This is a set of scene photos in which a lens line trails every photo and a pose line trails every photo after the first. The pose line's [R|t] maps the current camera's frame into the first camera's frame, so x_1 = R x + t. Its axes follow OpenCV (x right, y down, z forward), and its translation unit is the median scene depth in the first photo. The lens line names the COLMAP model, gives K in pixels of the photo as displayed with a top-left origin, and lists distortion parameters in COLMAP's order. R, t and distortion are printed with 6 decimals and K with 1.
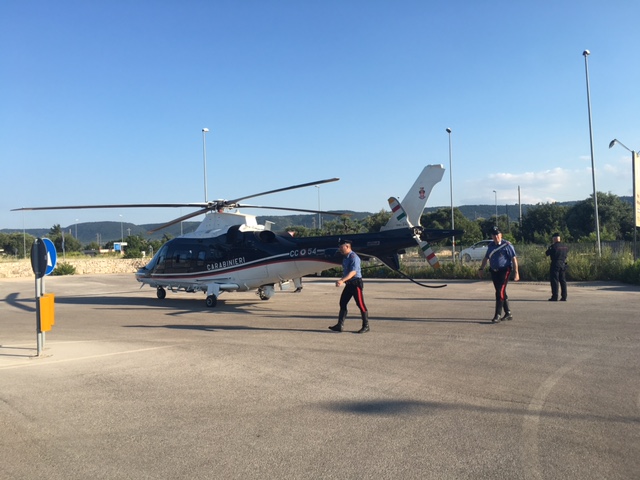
lens RADIAL K [[549.2, 0, 318.2], [0, 549.2, 248.8], [0, 0, 1]] dist [0.086223, -0.135330]
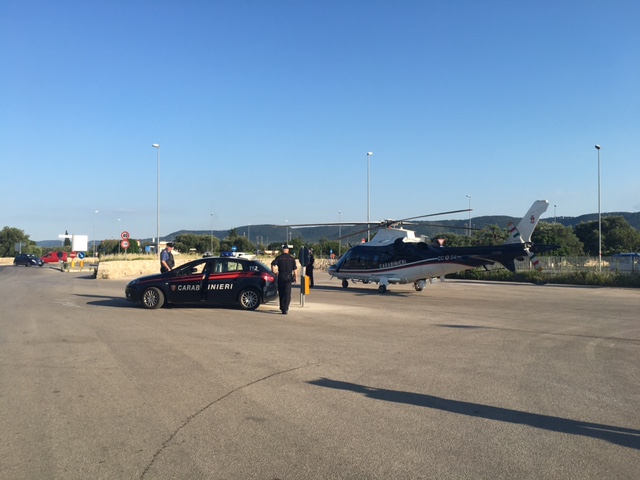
lens RADIAL K [[549.2, 0, 318.2], [0, 549.2, 248.8], [0, 0, 1]] dist [0.086223, -0.135330]
pose [[0.963327, 0.024302, -0.267228, 0.029840], [-0.026457, 0.999640, -0.004466, -0.001410], [0.267023, 0.011373, 0.963623, -0.445473]]
